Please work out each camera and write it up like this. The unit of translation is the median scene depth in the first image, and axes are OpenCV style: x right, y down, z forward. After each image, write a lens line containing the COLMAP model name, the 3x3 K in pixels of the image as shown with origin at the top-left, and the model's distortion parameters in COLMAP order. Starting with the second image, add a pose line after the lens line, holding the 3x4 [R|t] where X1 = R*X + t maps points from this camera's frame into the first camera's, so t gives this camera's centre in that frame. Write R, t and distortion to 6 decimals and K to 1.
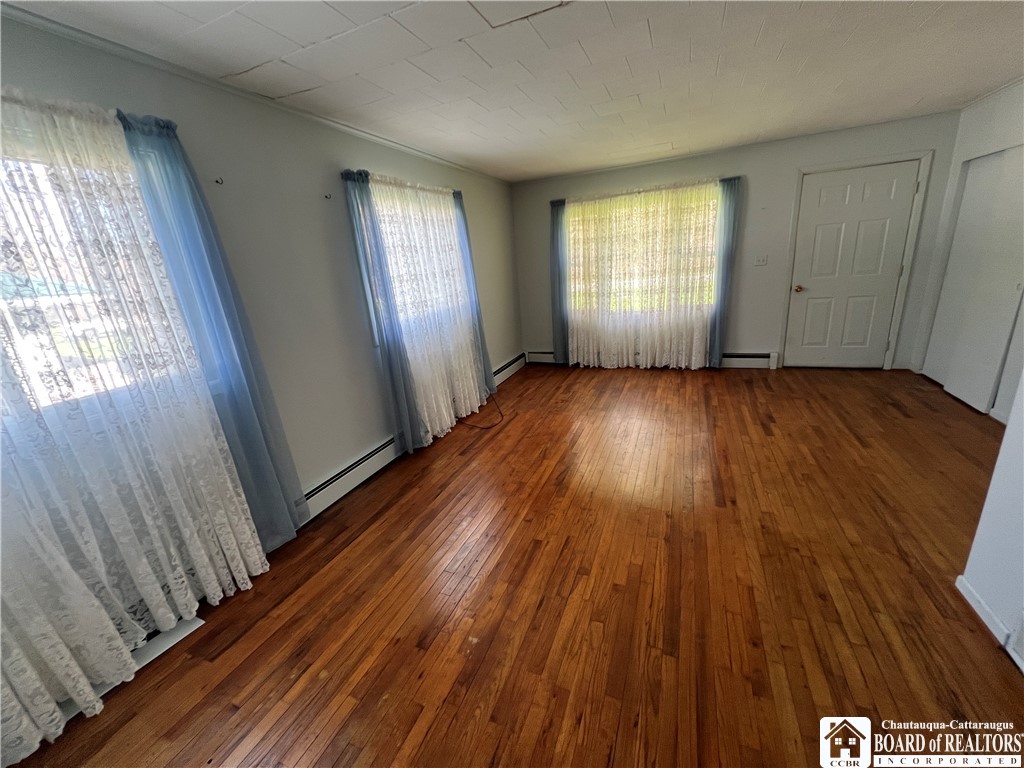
lens RADIAL K [[408.5, 0, 510.2], [0, 408.5, 383.4], [0, 0, 1]] dist [-0.001265, 0.000135]
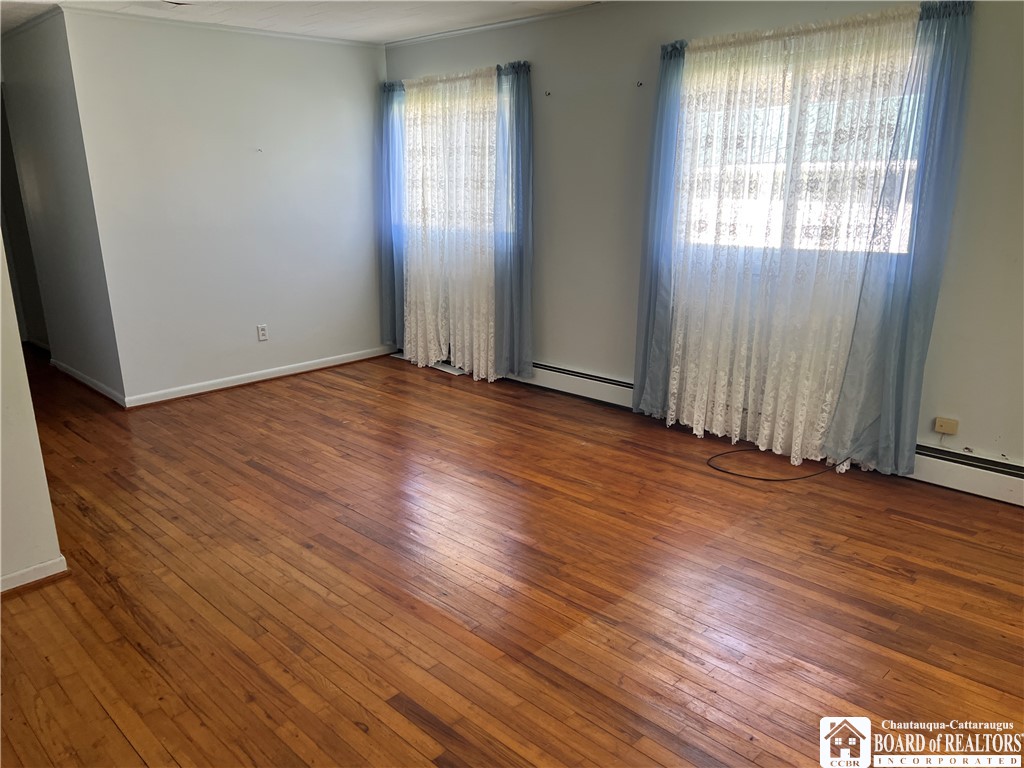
lens RADIAL K [[768.5, 0, 506.3], [0, 768.5, 387.9], [0, 0, 1]] dist [0.052172, -0.055867]
pose [[-0.376911, 0.332091, -0.864670, 1.115573], [-0.225138, 0.872675, 0.433303, -0.453178], [0.898471, 0.357987, -0.254155, 1.165492]]
